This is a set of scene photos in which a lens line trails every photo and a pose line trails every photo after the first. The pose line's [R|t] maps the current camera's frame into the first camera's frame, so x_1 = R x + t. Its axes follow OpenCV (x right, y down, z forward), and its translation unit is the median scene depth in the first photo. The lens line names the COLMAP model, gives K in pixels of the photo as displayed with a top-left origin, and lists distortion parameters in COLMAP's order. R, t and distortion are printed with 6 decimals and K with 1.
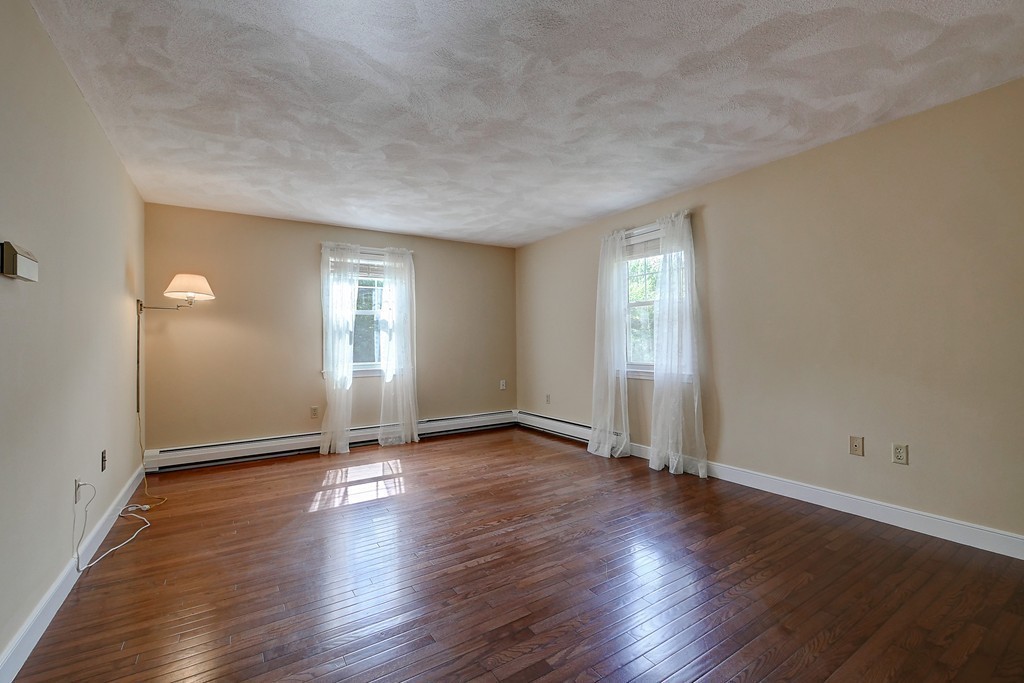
lens RADIAL K [[441.0, 0, 531.1], [0, 441.0, 335.3], [0, 0, 1]] dist [-0.003178, -0.000637]
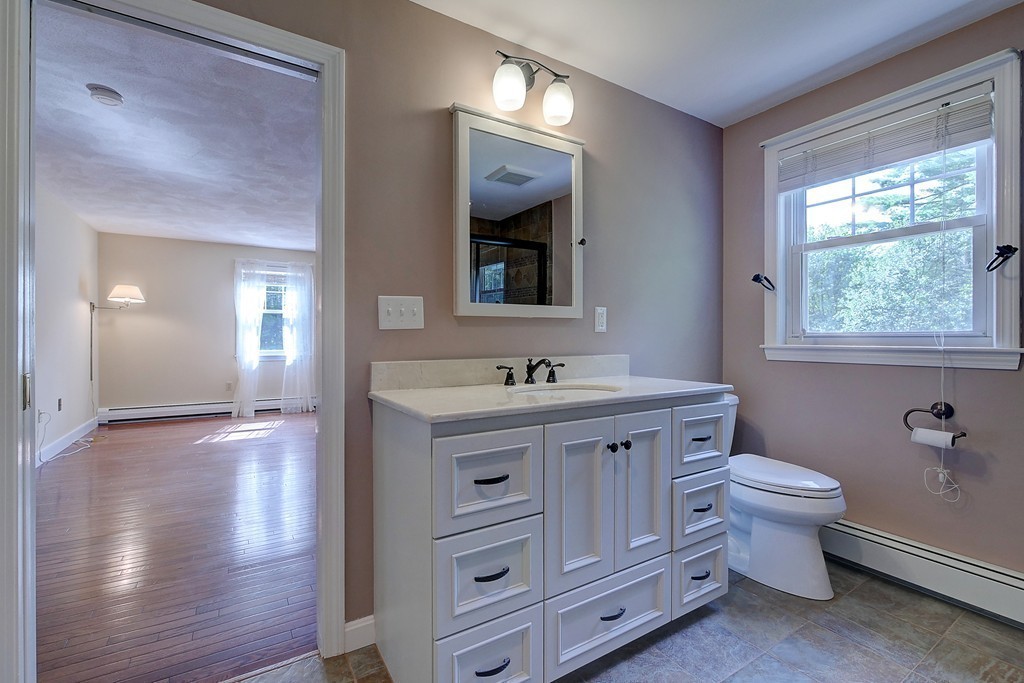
lens RADIAL K [[441.0, 0, 512.9], [0, 441.0, 339.5], [0, 0, 1]] dist [-0.003178, -0.000637]
pose [[0.999744, 0.015841, -0.016135, 0.383840], [-0.015479, 0.999631, 0.022307, -0.009992], [0.016482, -0.022052, 0.999621, -0.313188]]
